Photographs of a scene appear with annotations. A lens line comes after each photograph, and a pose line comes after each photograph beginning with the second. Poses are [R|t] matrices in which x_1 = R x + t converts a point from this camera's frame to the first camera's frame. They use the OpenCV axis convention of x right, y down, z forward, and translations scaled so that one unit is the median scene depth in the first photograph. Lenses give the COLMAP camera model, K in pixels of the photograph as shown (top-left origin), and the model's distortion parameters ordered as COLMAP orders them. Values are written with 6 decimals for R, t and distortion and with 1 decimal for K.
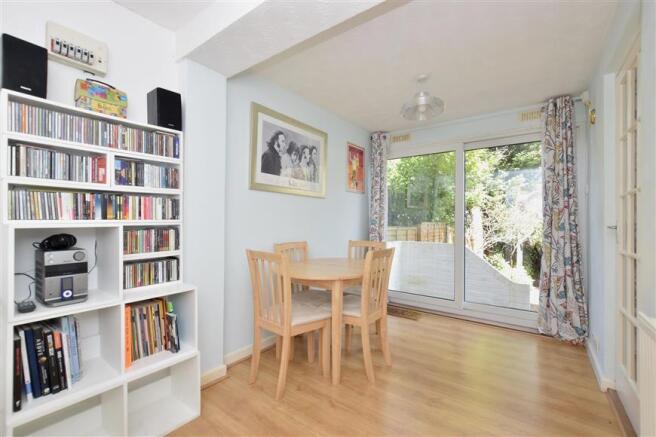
lens RADIAL K [[291.5, 0, 328.0], [0, 291.5, 222.3], [0, 0, 1]] dist [-0.000136, -0.000014]
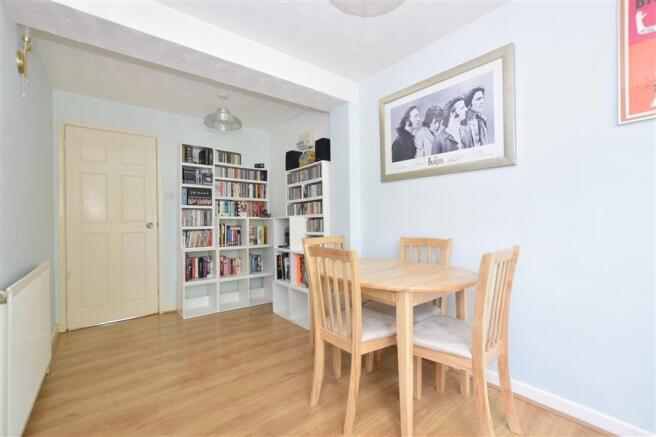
lens RADIAL K [[291.5, 0, 328.1], [0, 291.5, 220.5], [0, 0, 1]] dist [-0.000136, -0.000014]
pose [[-0.245156, -0.001824, -0.969482, 0.730049], [0.013766, 0.999891, -0.005362, 0.025088], [0.969386, -0.014660, -0.245104, 0.964210]]
